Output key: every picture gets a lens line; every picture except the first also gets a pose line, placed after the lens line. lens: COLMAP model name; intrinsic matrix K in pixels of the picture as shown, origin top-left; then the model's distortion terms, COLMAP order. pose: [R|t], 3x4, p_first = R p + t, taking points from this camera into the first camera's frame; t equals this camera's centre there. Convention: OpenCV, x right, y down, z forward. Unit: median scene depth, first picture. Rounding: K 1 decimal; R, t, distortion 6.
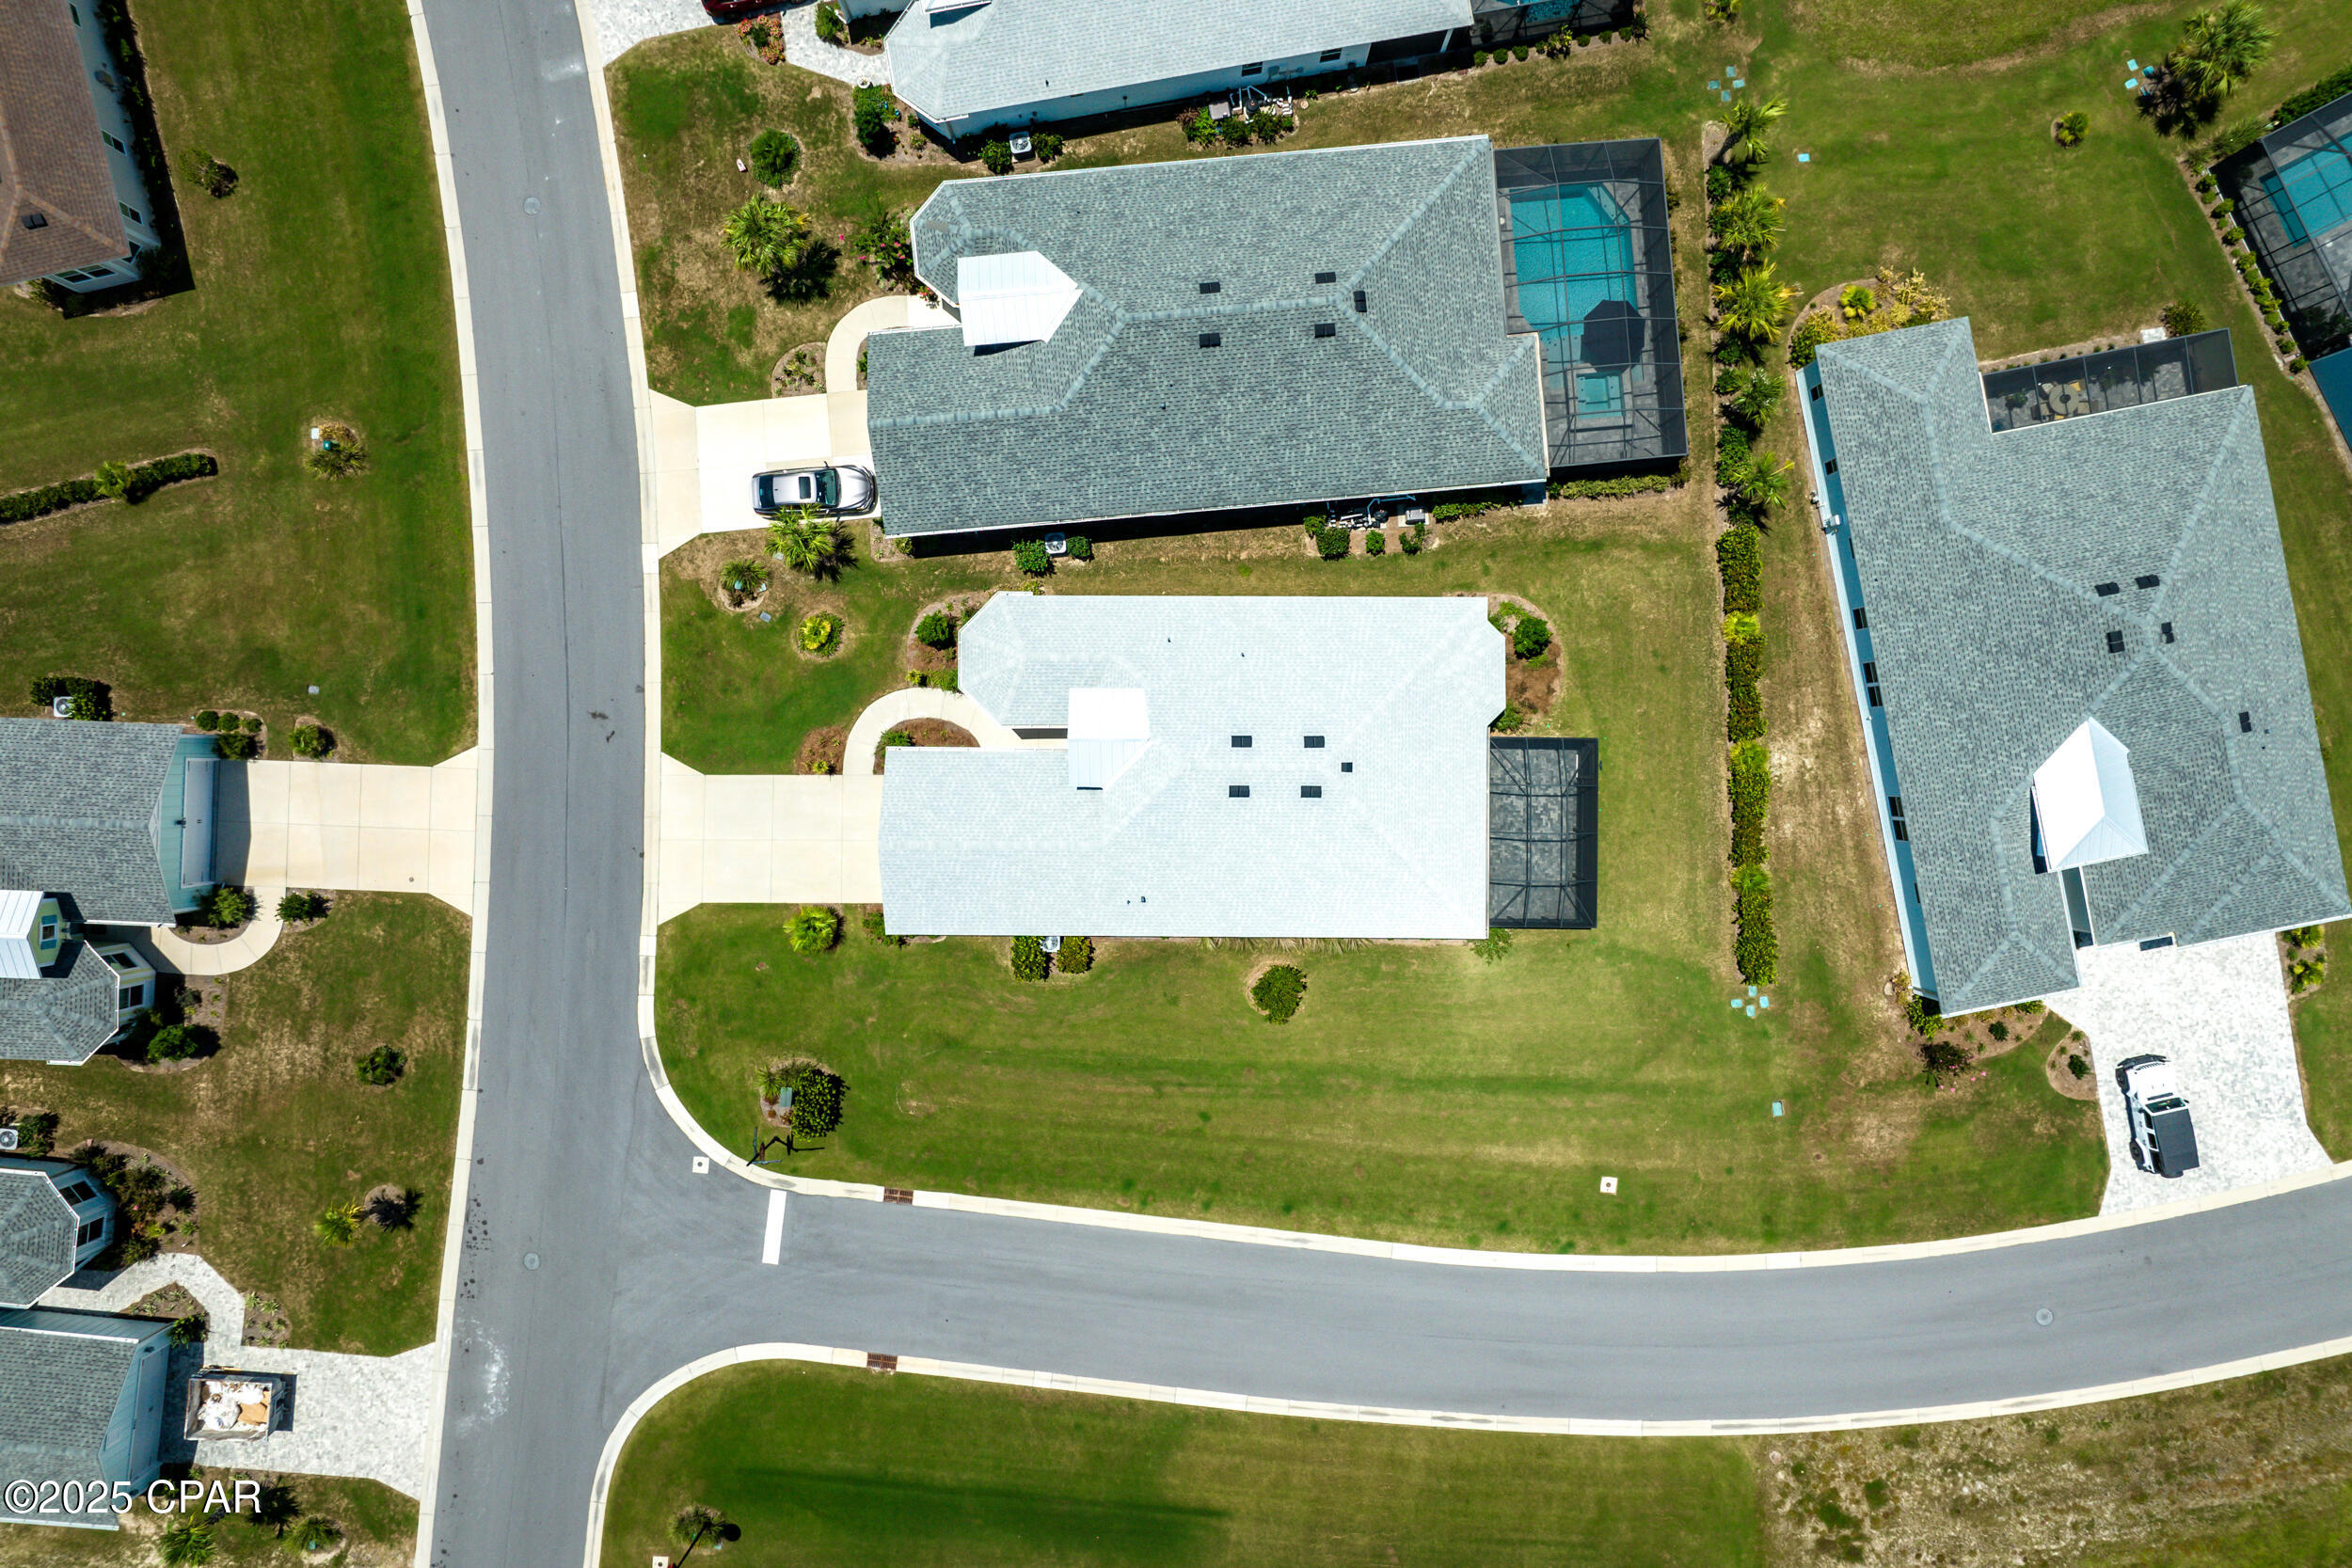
lens RADIAL K [[1646.4, 0, 1176.0], [0, 1646.4, 784.0], [0, 0, 1]] dist [-0.005509, -0.000798]
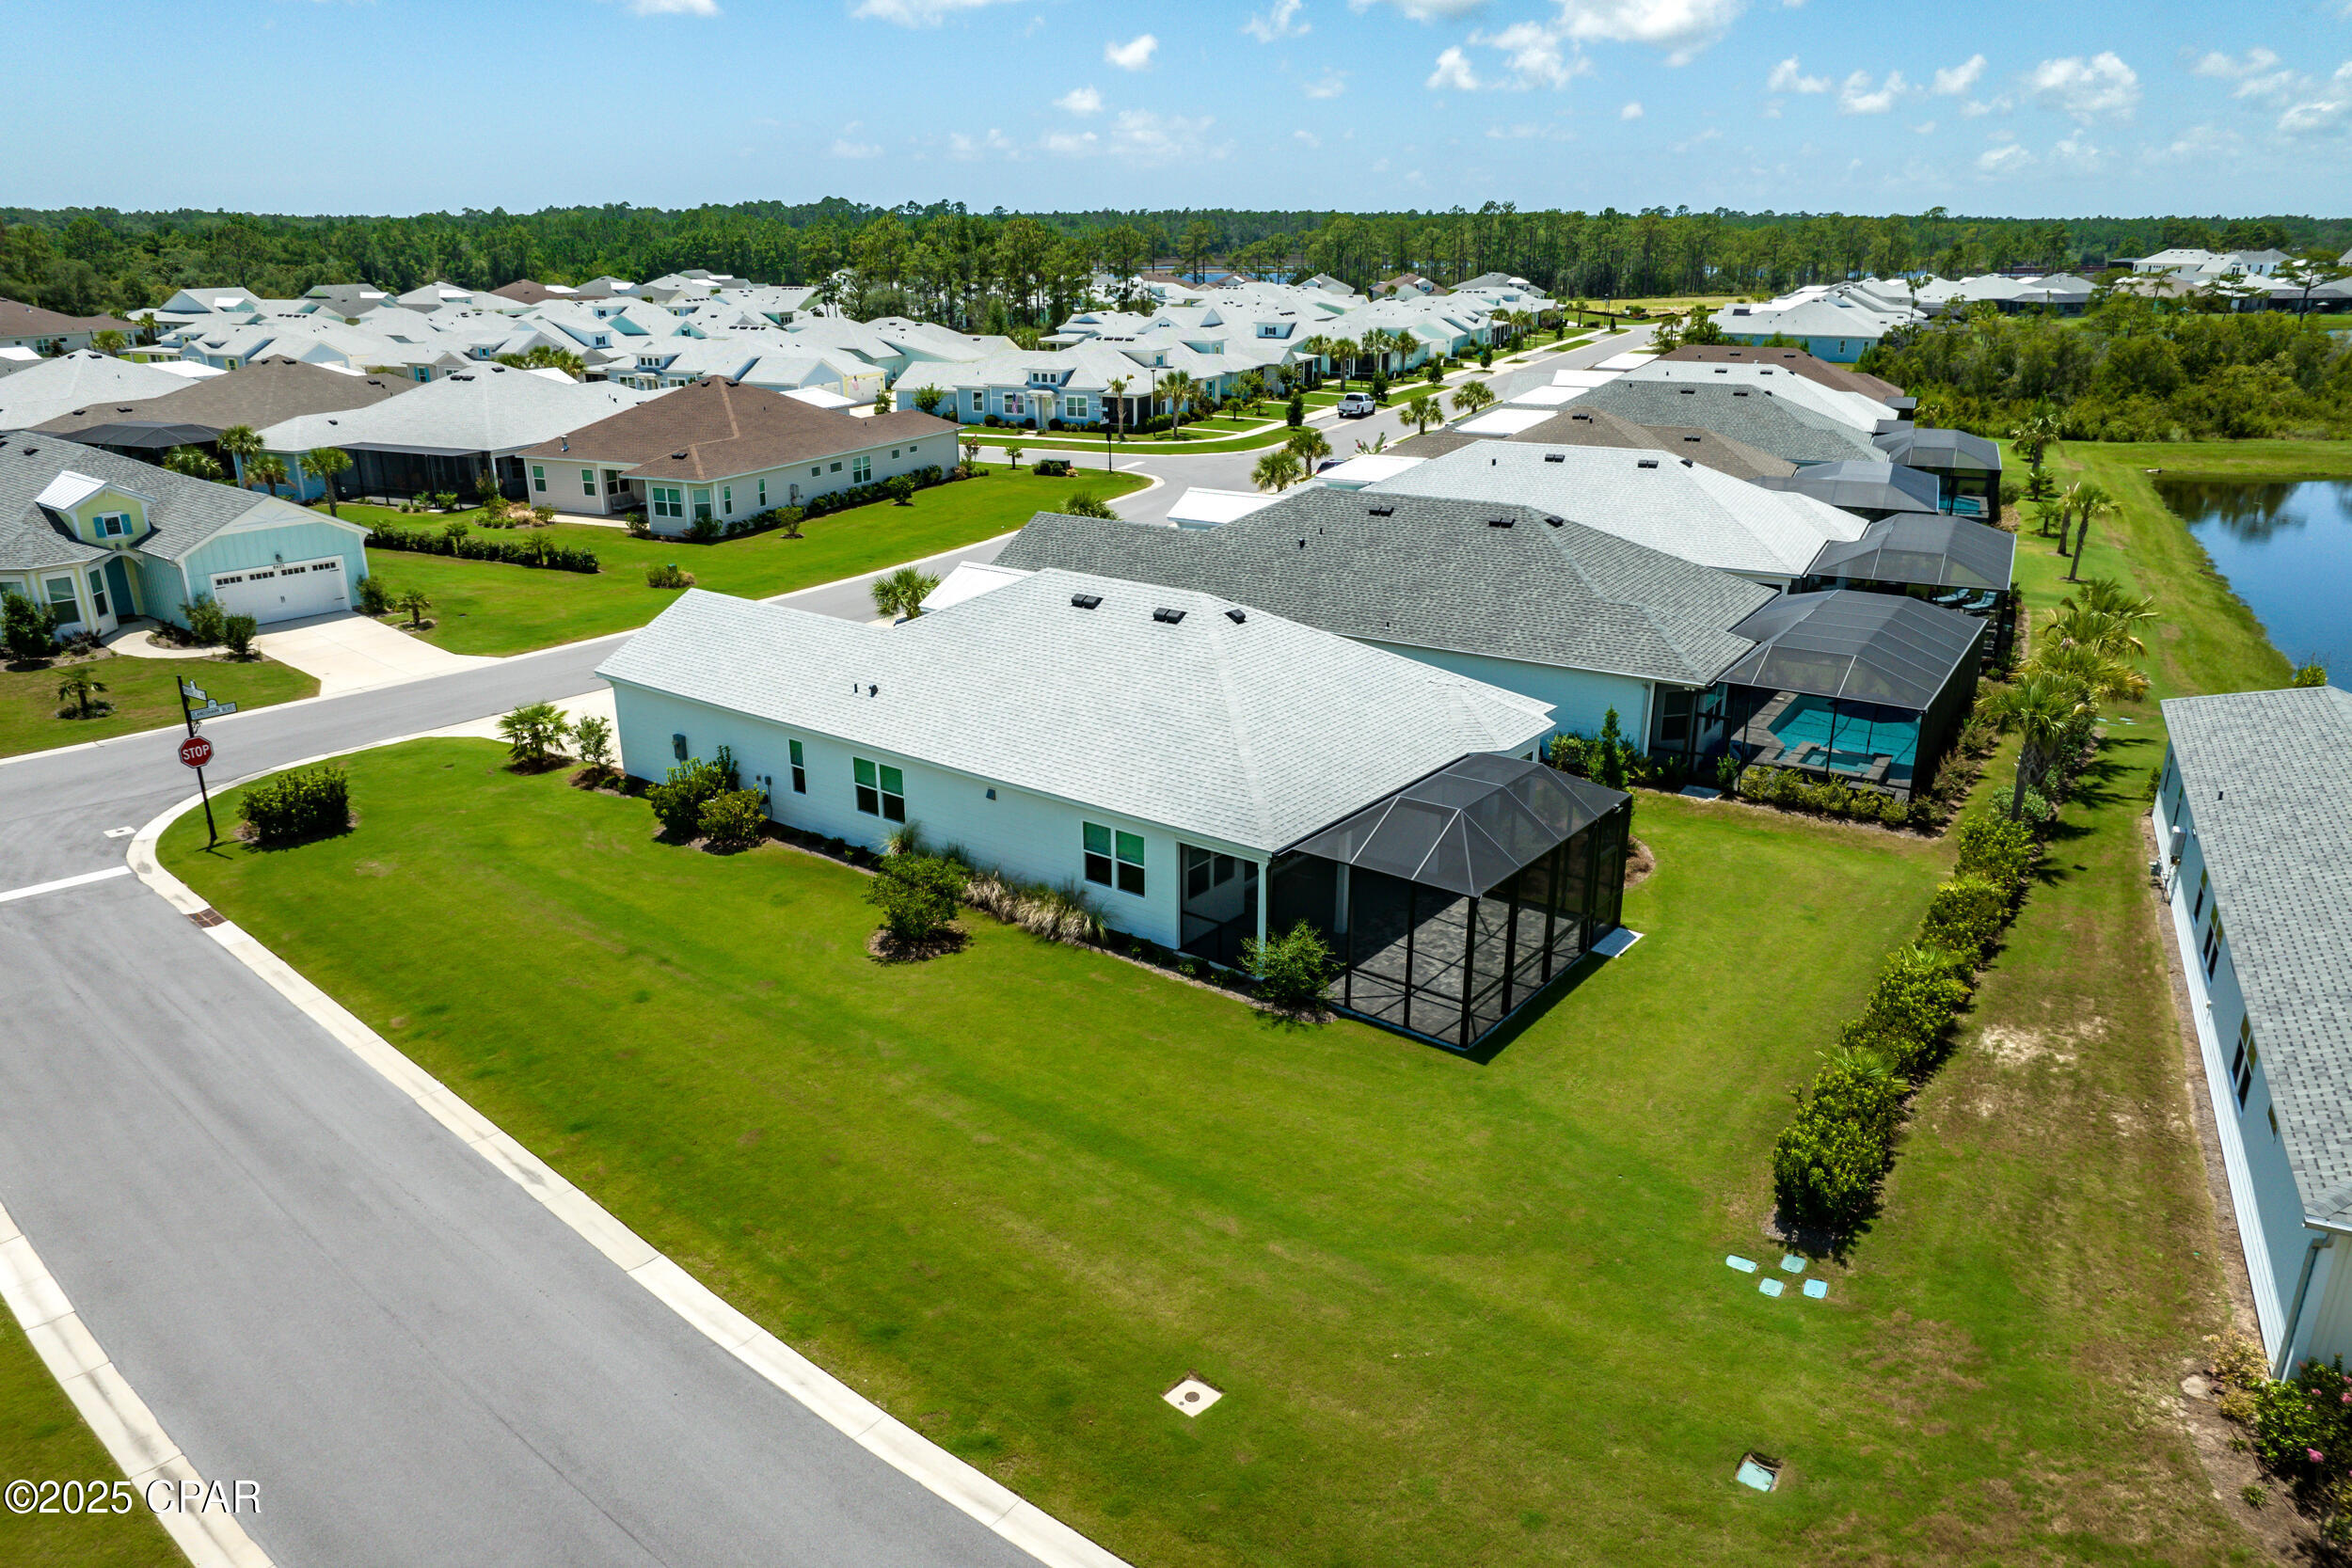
lens RADIAL K [[1646.4, 0, 1176.0], [0, 1646.4, 784.0], [0, 0, 1]] dist [-0.005509, -0.000798]
pose [[0.799139, 0.184242, -0.572217, 0.435137], [-0.601116, 0.254487, -0.757559, 0.475382], [0.006048, 0.949364, 0.314121, 0.774539]]
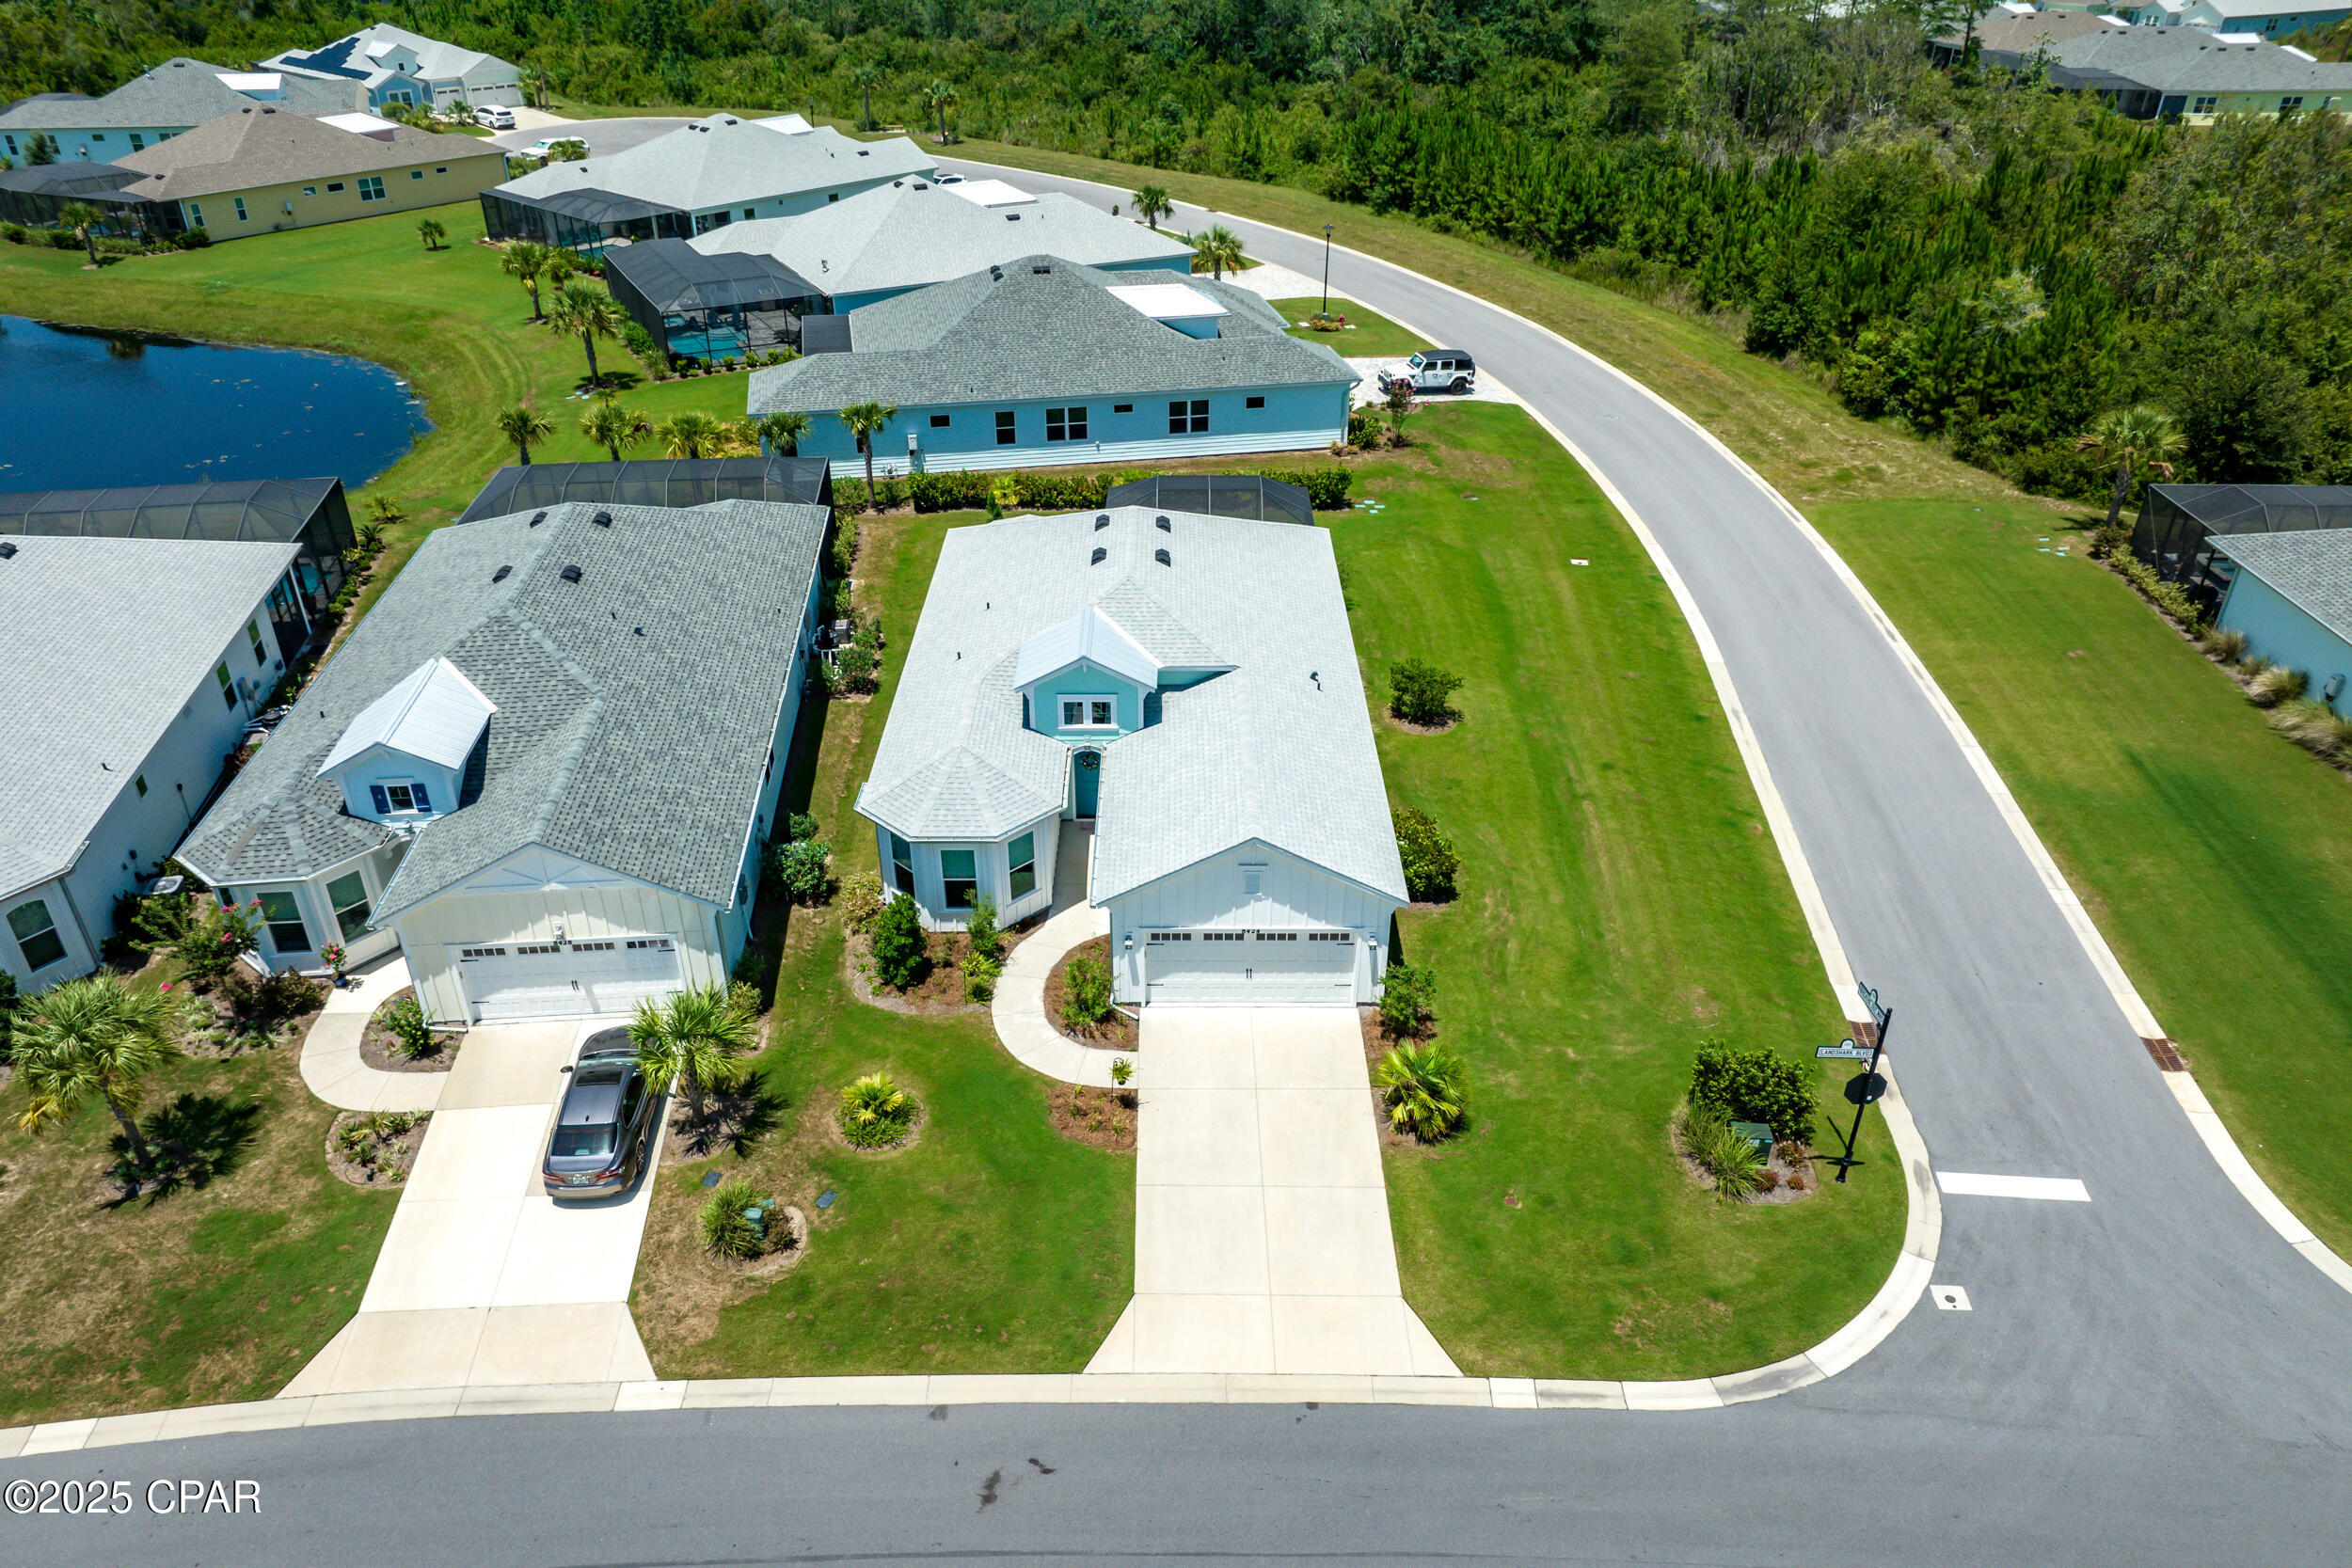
lens RADIAL K [[1646.4, 0, 1176.0], [0, 1646.4, 784.0], [0, 0, 1]] dist [-0.005509, -0.000798]
pose [[-0.006851, -0.508108, 0.861266, -0.622670], [0.999956, -0.008984, 0.002654, 0.006822], [0.006389, 0.861246, 0.508148, 0.628547]]
